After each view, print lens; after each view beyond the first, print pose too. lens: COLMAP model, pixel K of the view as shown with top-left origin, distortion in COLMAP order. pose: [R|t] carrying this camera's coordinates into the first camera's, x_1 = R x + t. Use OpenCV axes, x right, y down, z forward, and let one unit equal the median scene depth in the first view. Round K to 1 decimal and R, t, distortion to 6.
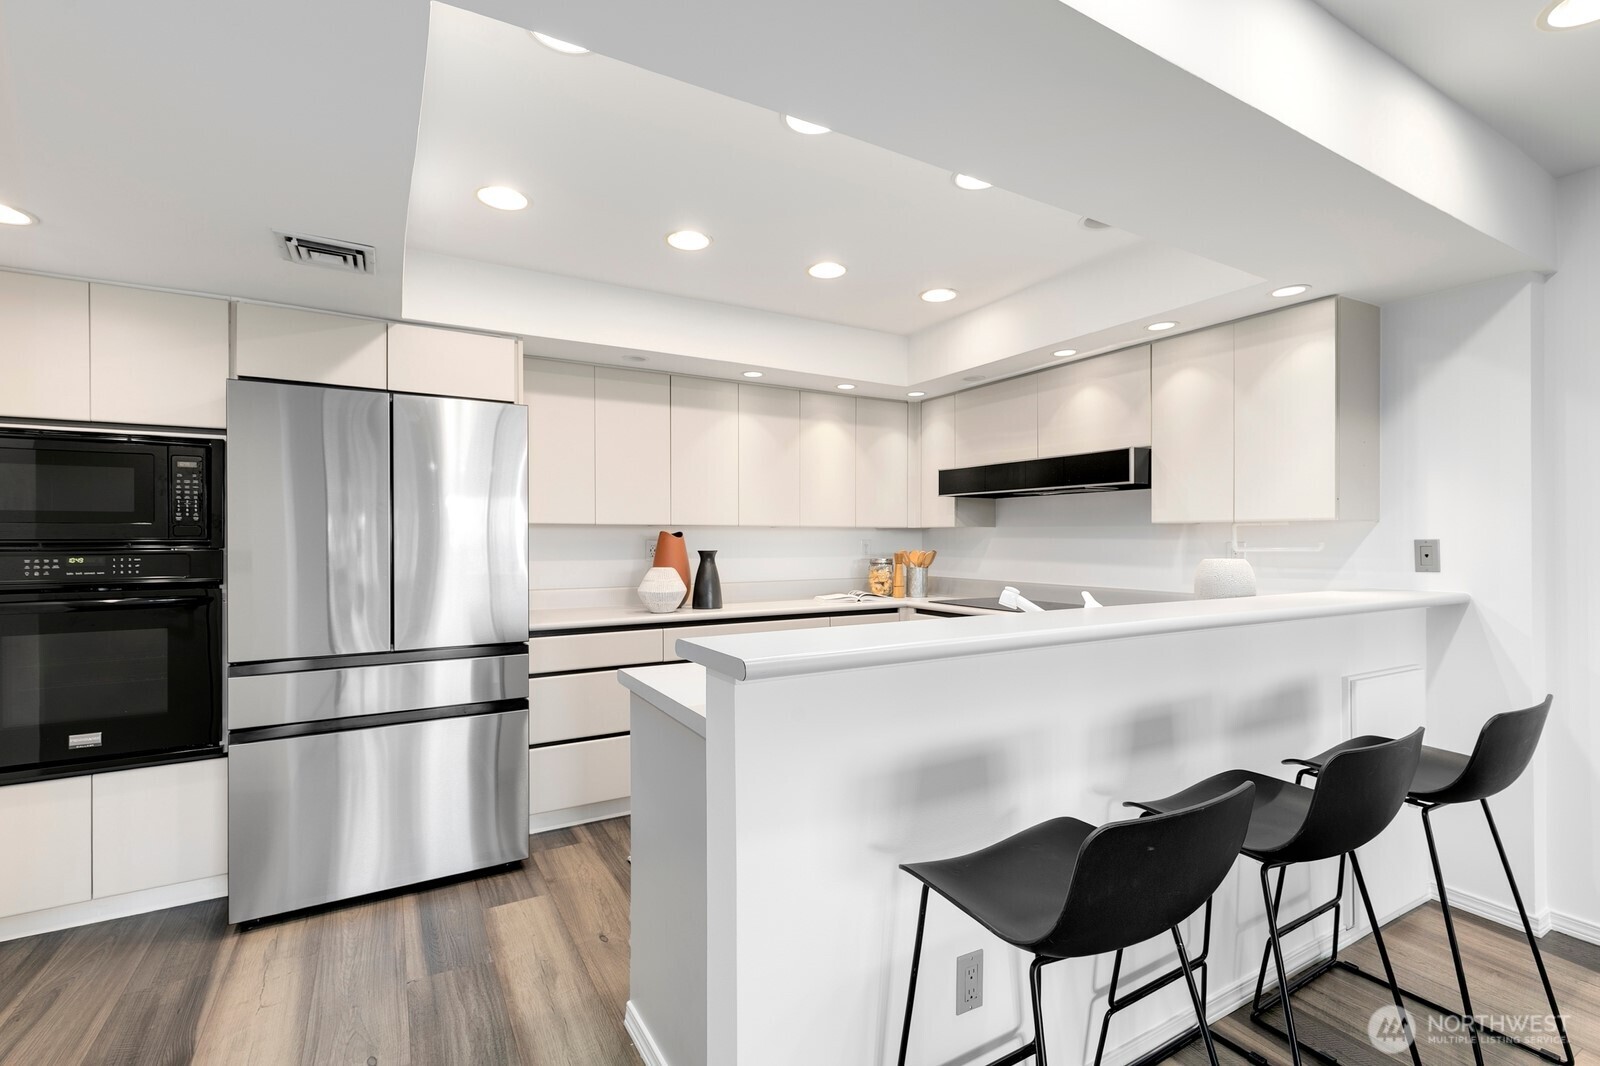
lens RADIAL K [[725.3, 0, 789.3], [0, 725.3, 541.6], [0, 0, 1]] dist [0.019114, -0.003436]
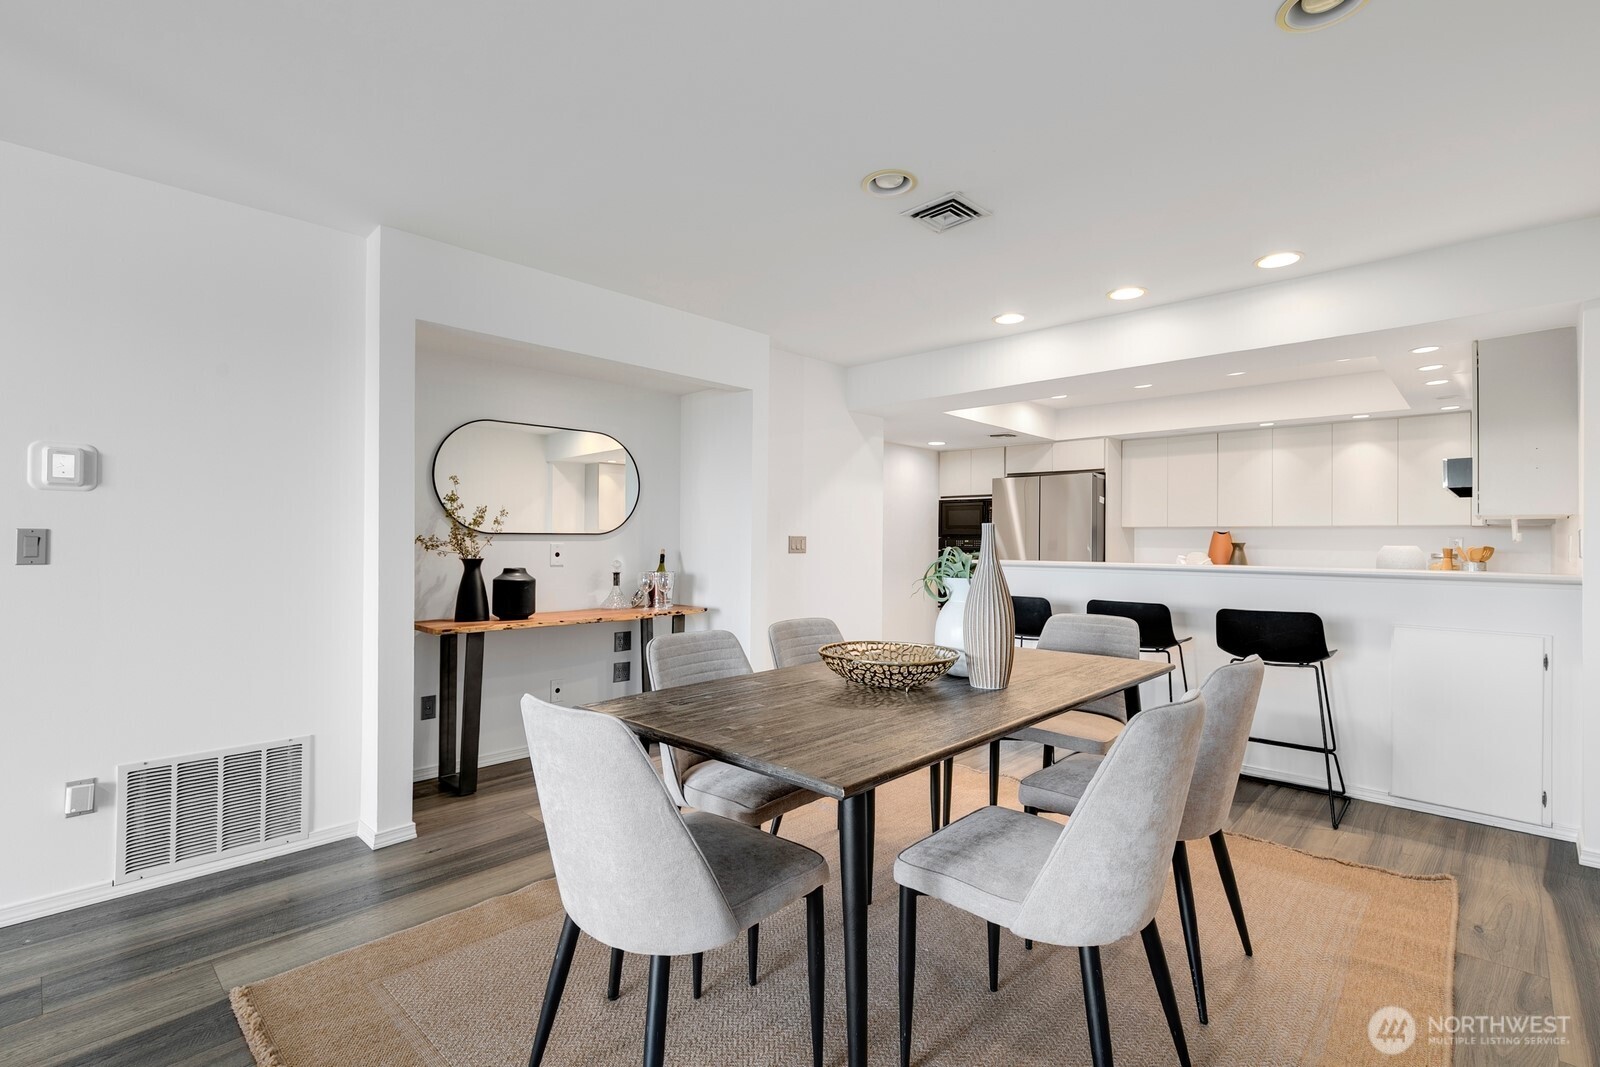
lens RADIAL K [[725.3, 0, 825.9], [0, 725.3, 535.2], [0, 0, 1]] dist [0.019114, -0.003436]
pose [[0.294394, -0.006547, -0.955662, 1.135290], [-0.014918, 0.999823, -0.011445, 0.027702], [0.955568, 0.017626, 0.294244, -0.325689]]
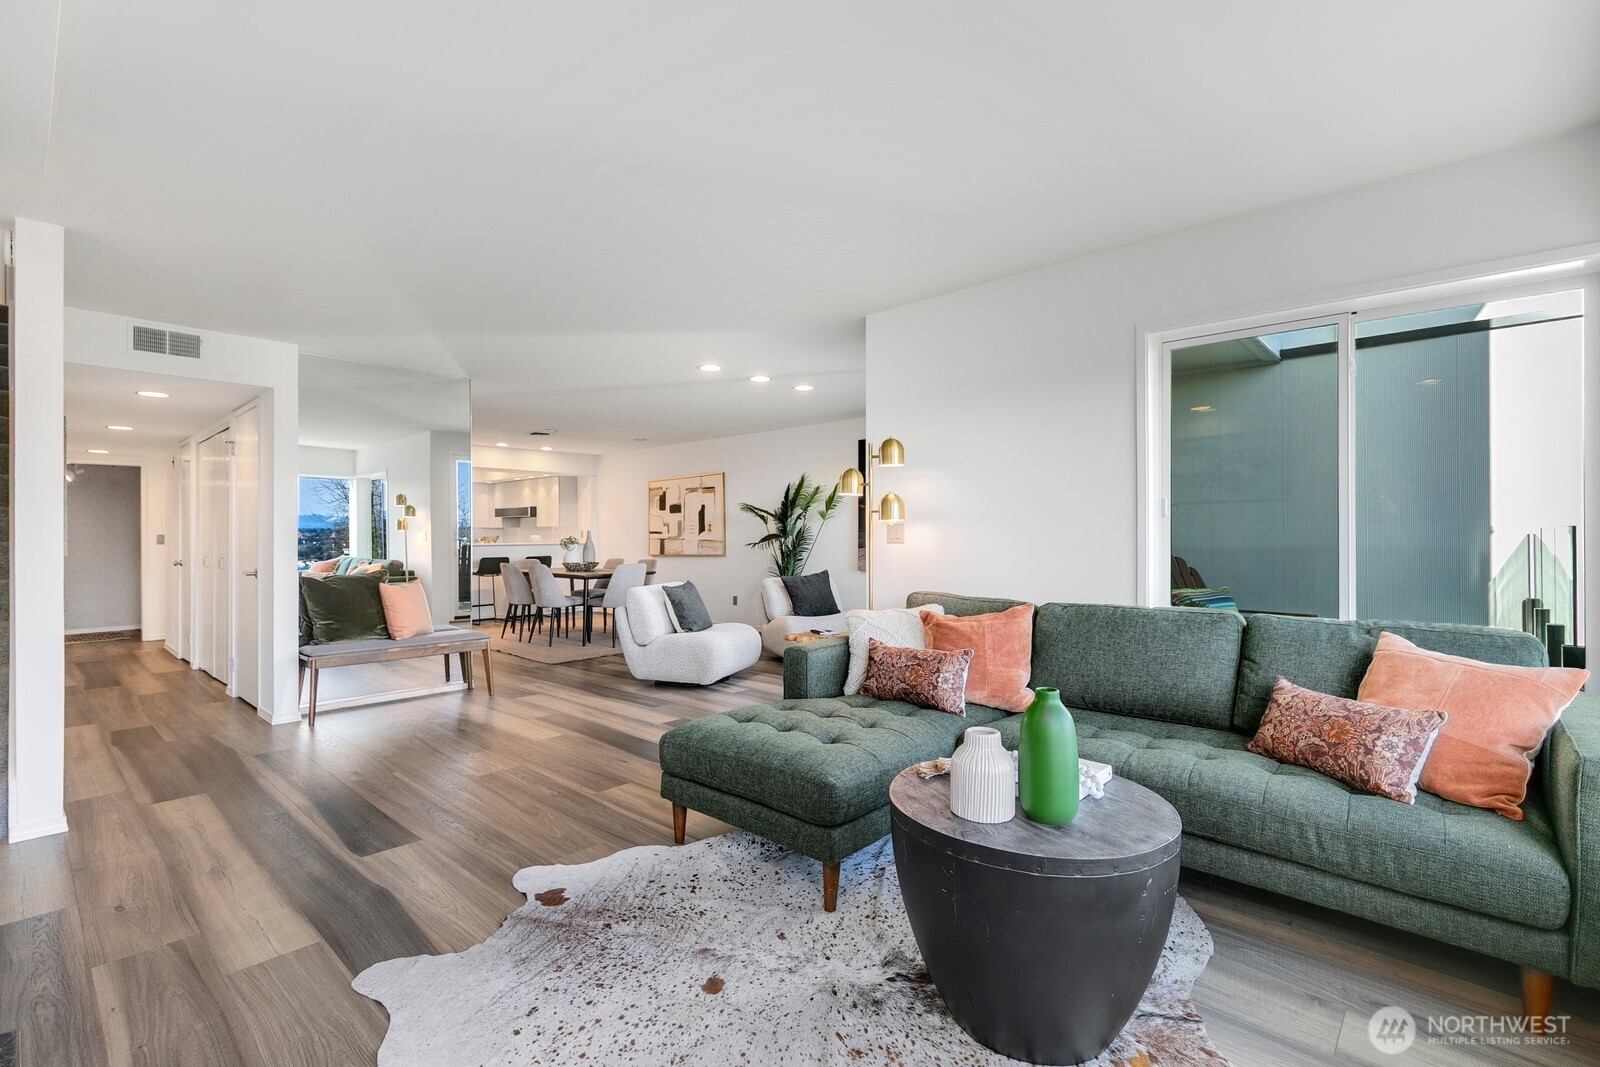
lens RADIAL K [[725.3, 0, 783.3], [0, 725.3, 531.7], [0, 0, 1]] dist [0.019114, -0.003436]
pose [[0.959107, -0.002834, 0.283028, 0.558135], [0.007228, 0.999869, -0.014482, 0.053476], [-0.282950, 0.015935, 0.959002, -2.492255]]
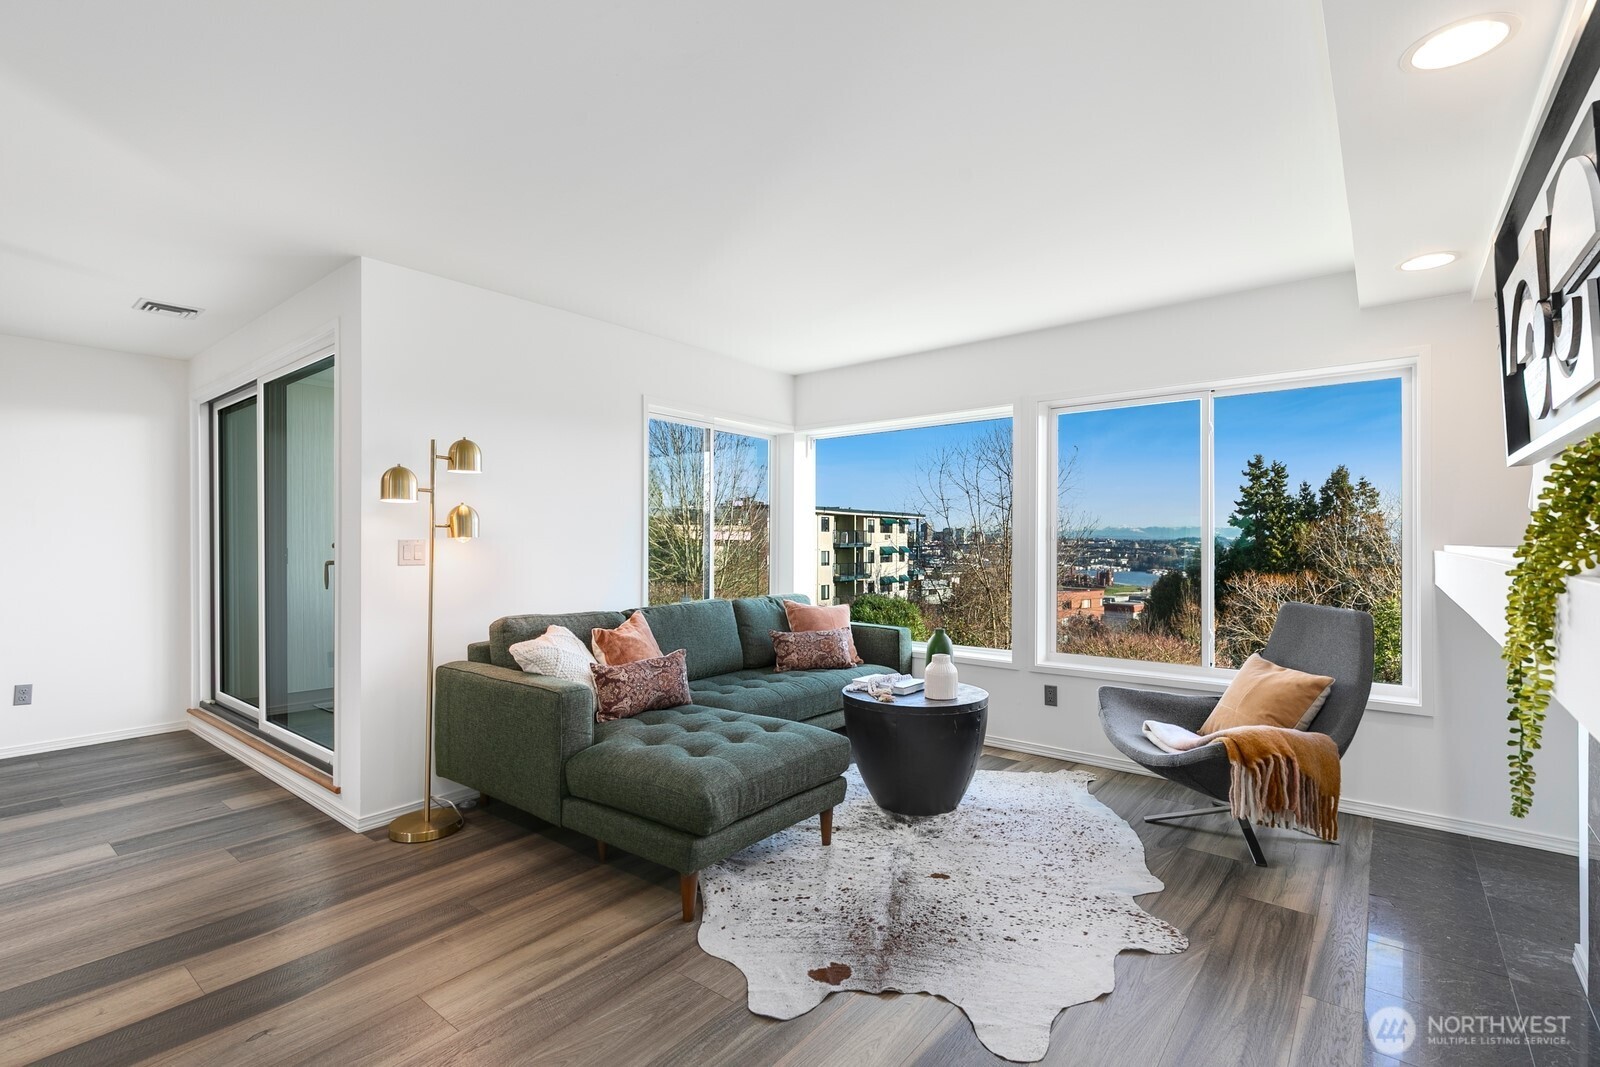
lens RADIAL K [[725.3, 0, 796.4], [0, 725.3, 548.6], [0, 0, 1]] dist [0.019114, -0.003436]
pose [[-0.353656, -0.006417, 0.935353, 0.042296], [0.010486, 0.999886, 0.010824, 0.029260], [-0.935317, 0.013636, -0.353549, -1.616714]]
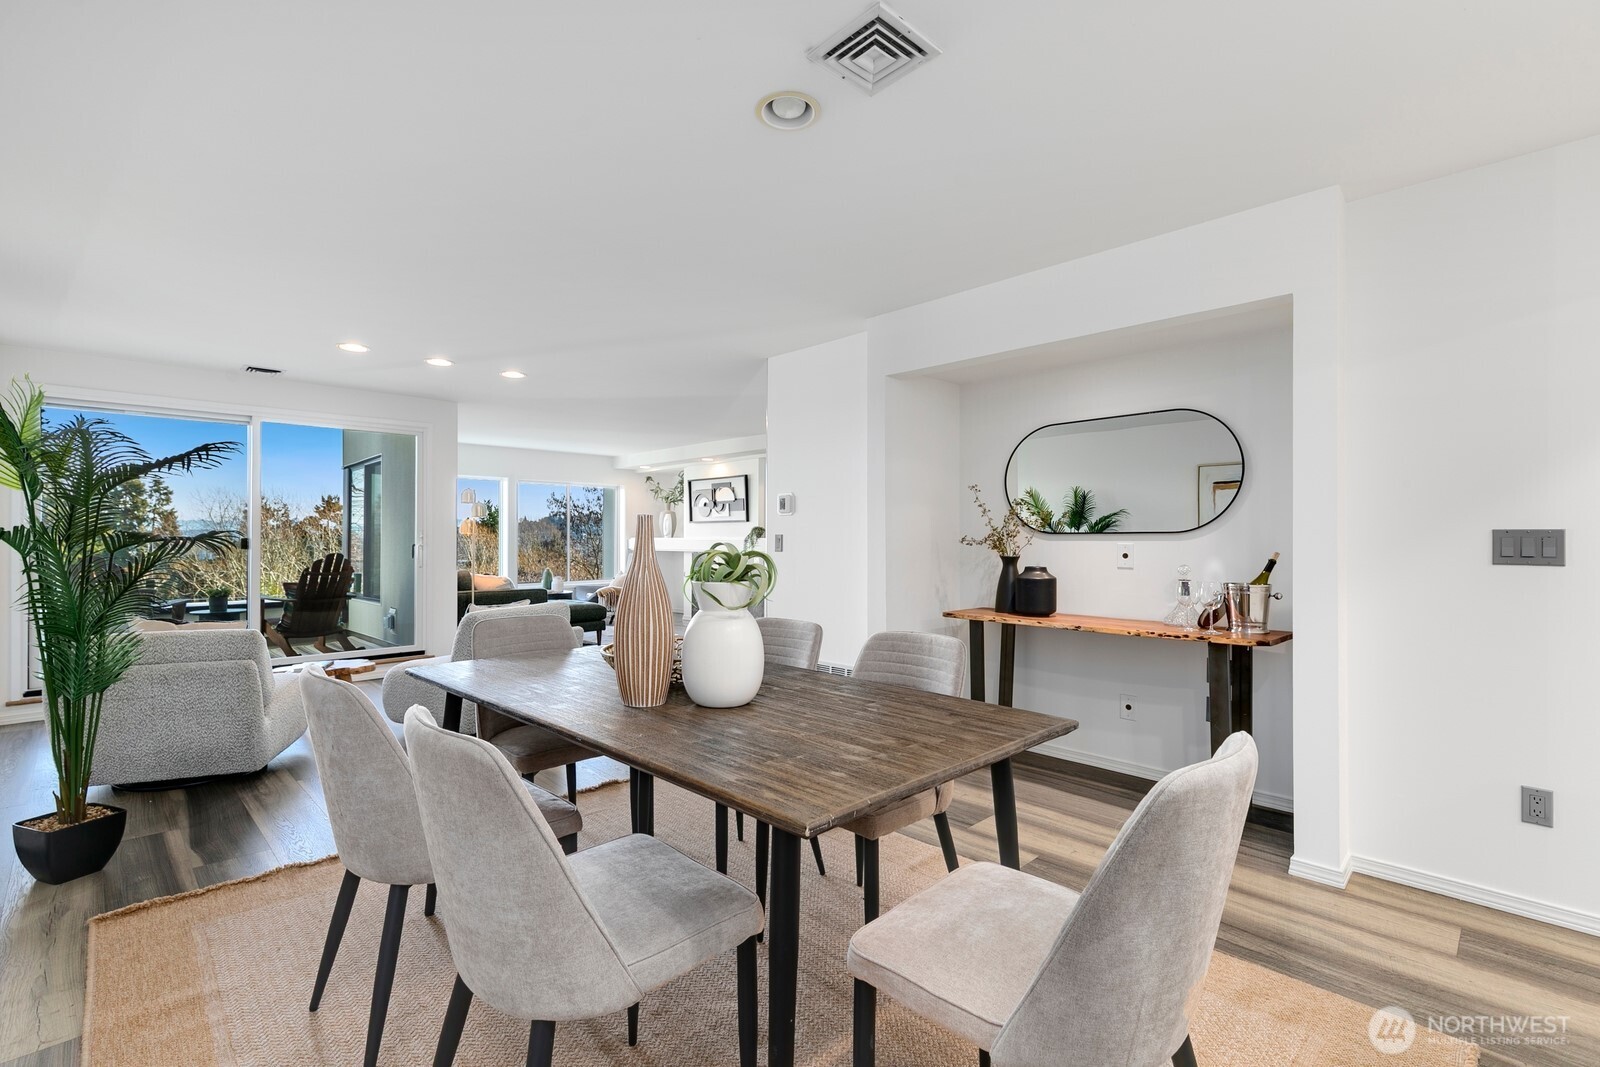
lens RADIAL K [[725.3, 0, 785.6], [0, 725.3, 533.0], [0, 0, 1]] dist [0.019114, -0.003436]
pose [[-0.973219, -0.001652, -0.229874, 0.638728], [-0.002141, 0.999996, 0.001874, 0.019635], [0.229870, 0.002316, -0.973219, 0.471157]]
